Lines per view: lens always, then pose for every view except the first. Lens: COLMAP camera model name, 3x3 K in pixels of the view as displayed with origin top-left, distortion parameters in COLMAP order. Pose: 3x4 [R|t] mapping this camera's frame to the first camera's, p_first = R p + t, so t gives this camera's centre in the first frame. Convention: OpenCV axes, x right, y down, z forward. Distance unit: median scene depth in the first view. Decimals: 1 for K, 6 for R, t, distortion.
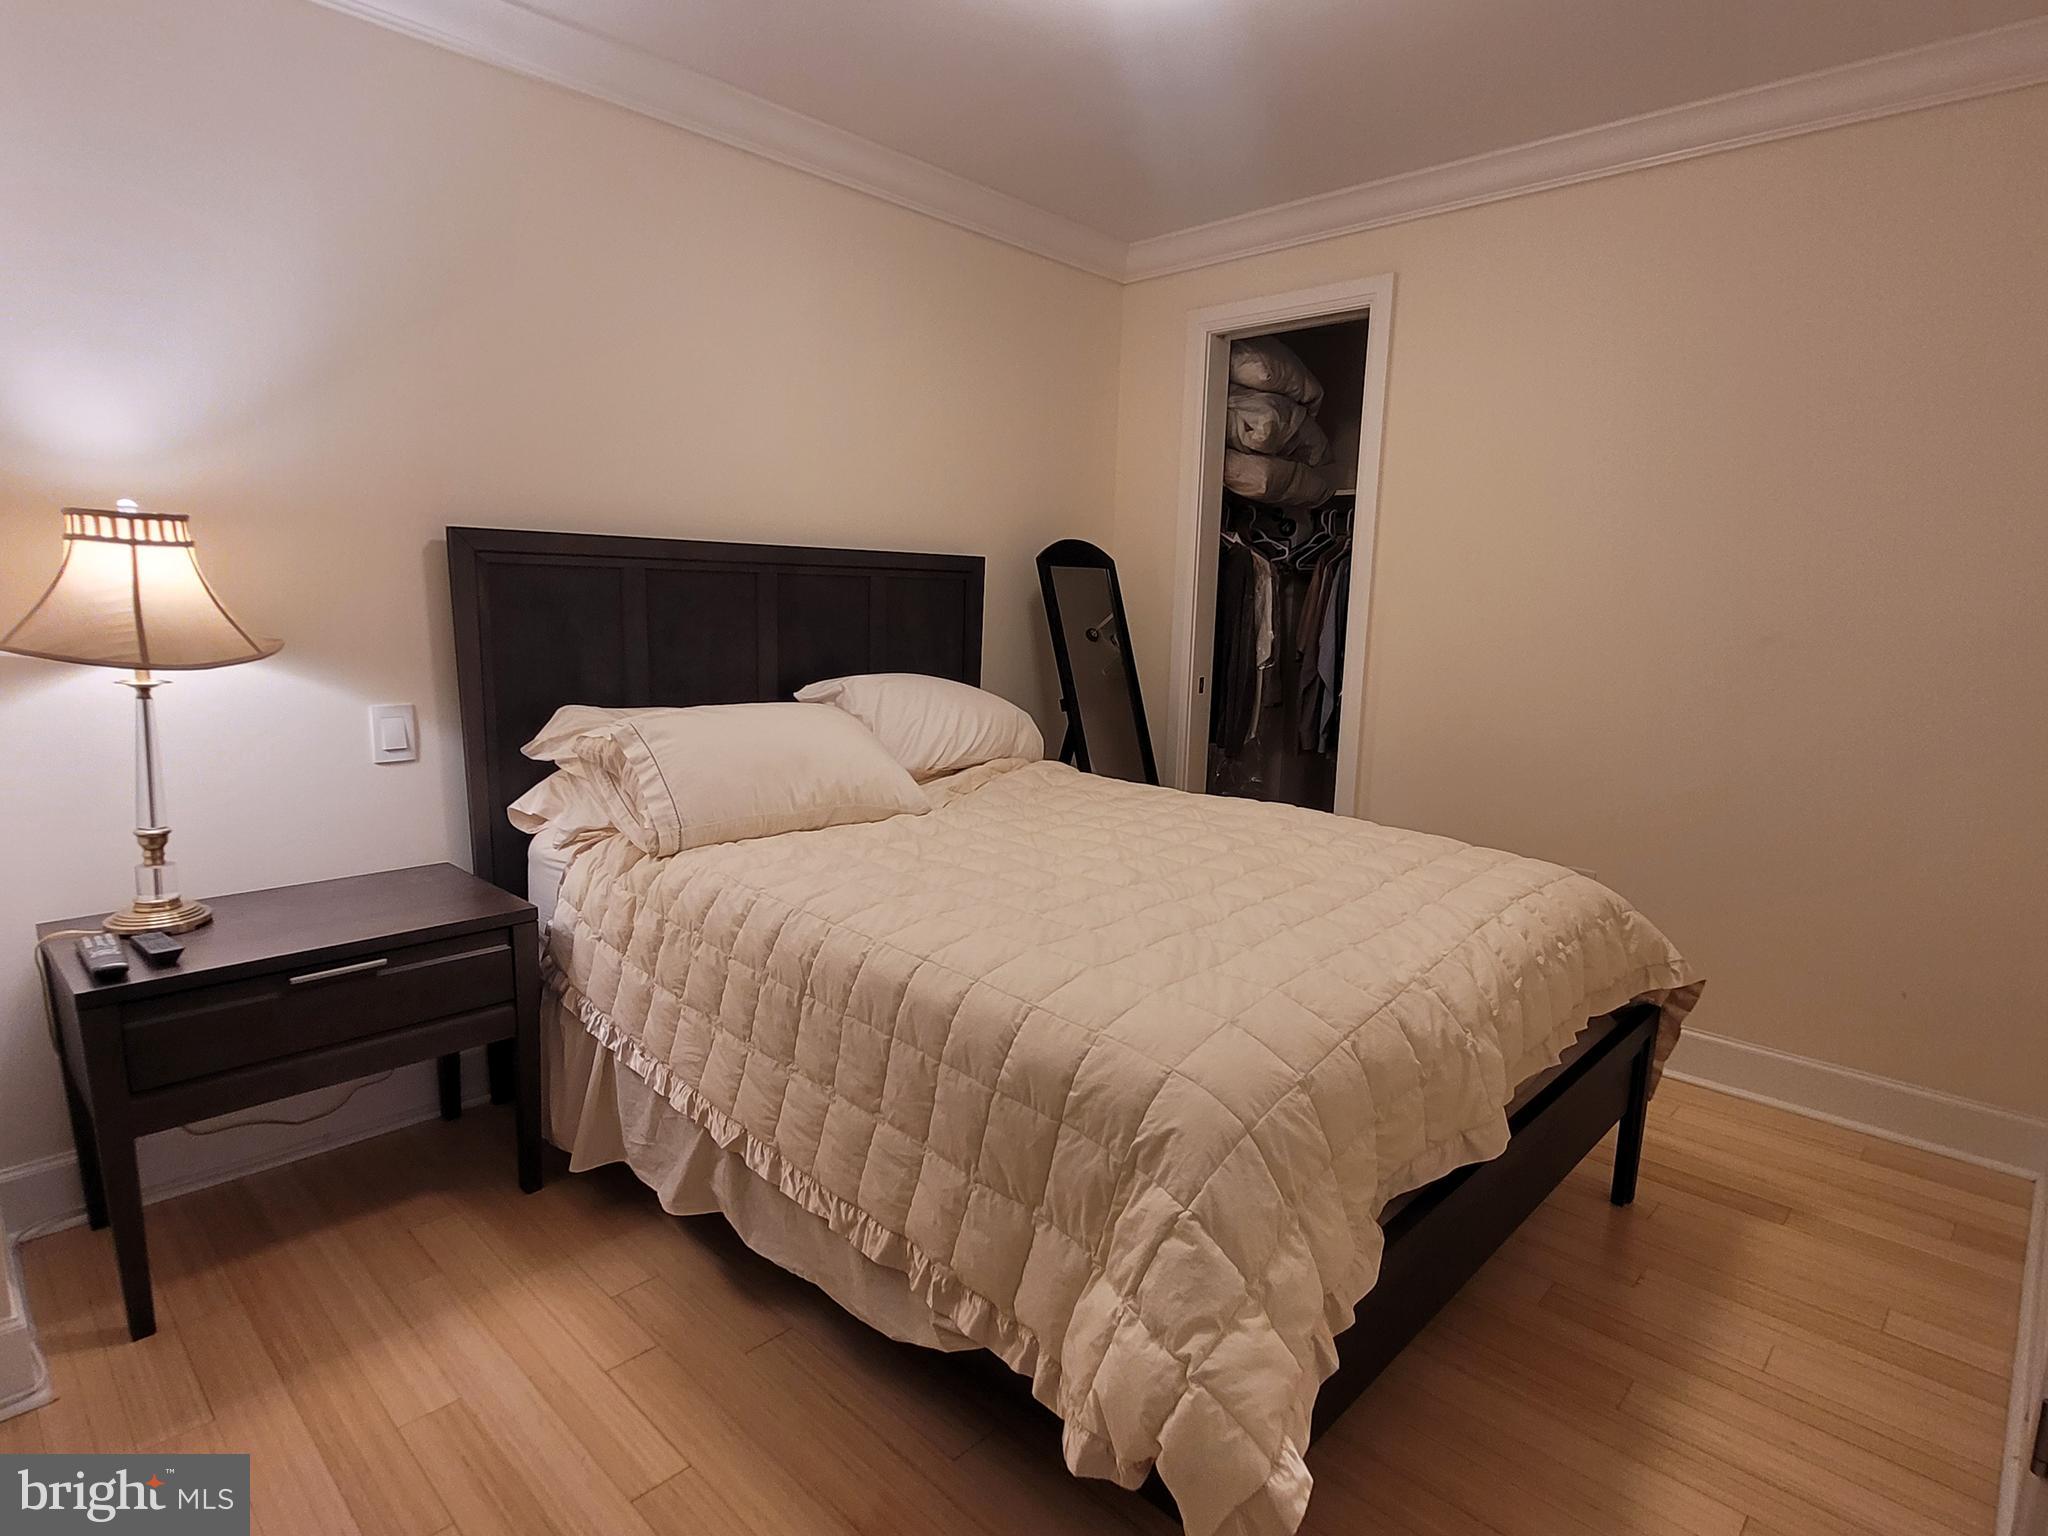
lens RADIAL K [[1102.6, 0, 1015.4], [0, 1102.6, 791.0], [0, 0, 1]] dist [0.000509, 0.001954]
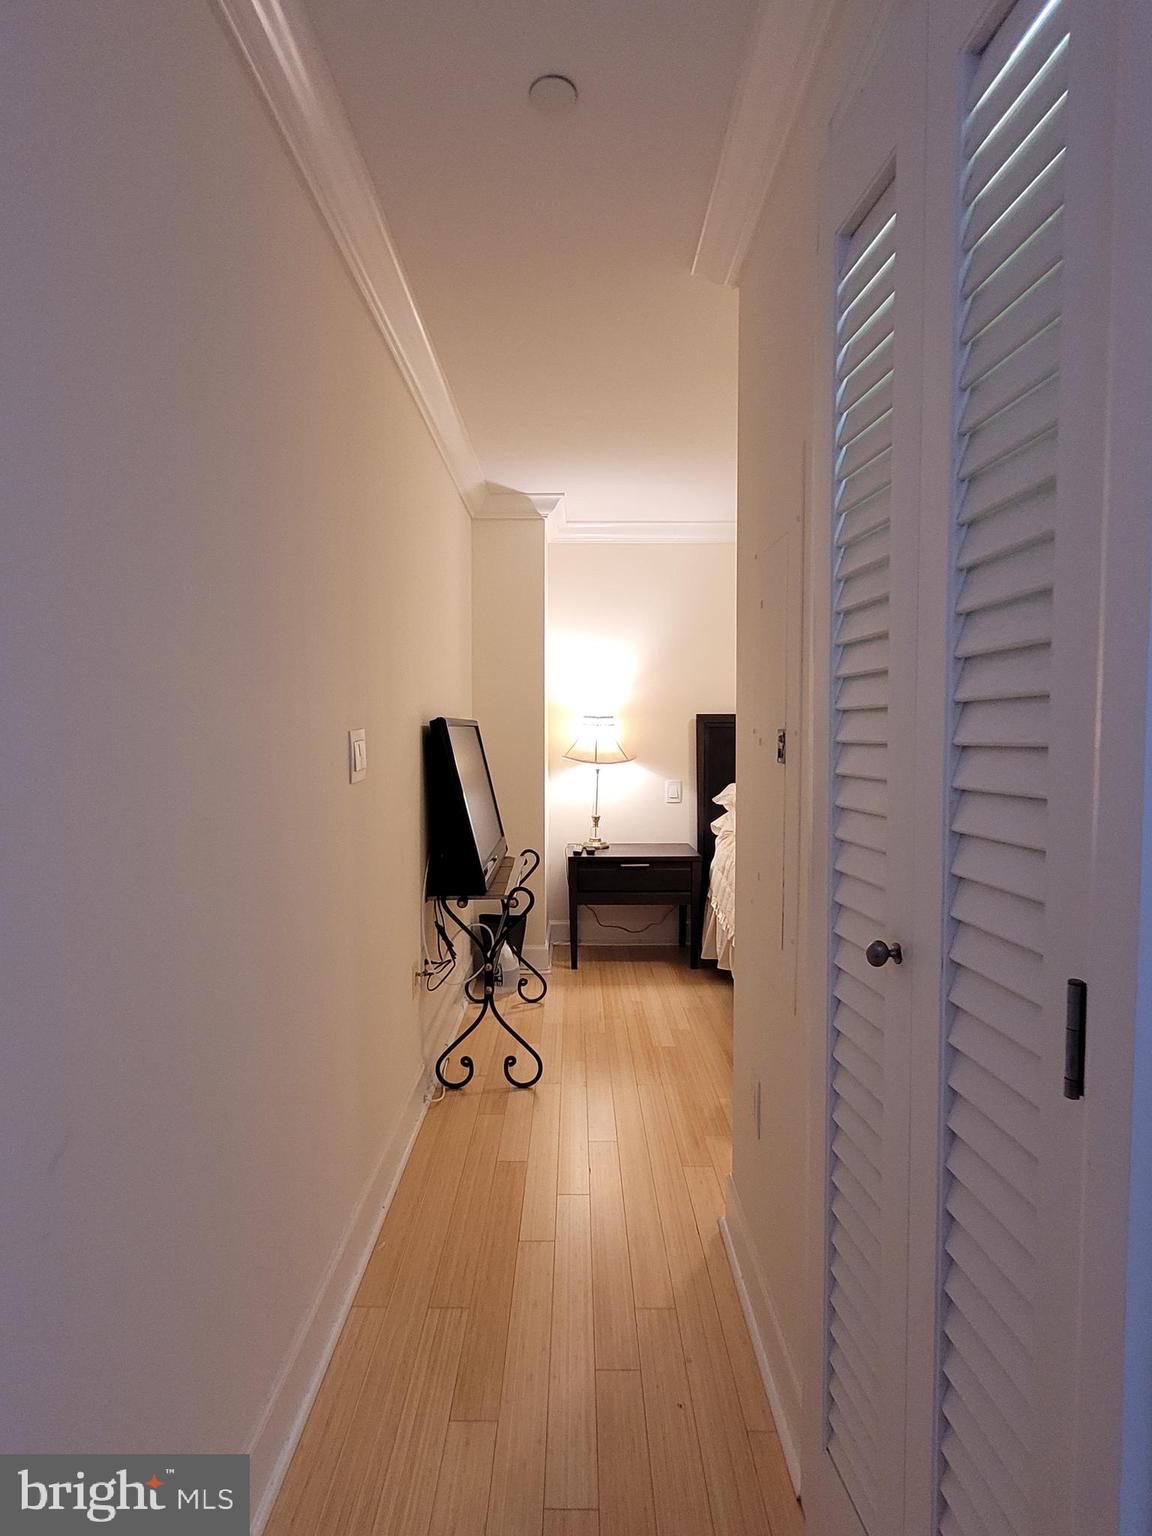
lens RADIAL K [[826.9, 0, 575.9], [0, 826.9, 762.6], [0, 0, 1]] dist [0.000509, 0.001954]
pose [[0.702004, 0.010448, -0.712096, 0.854232], [-0.112012, 0.989067, -0.095912, 0.118947], [0.703309, 0.147094, 0.695500, -0.702812]]
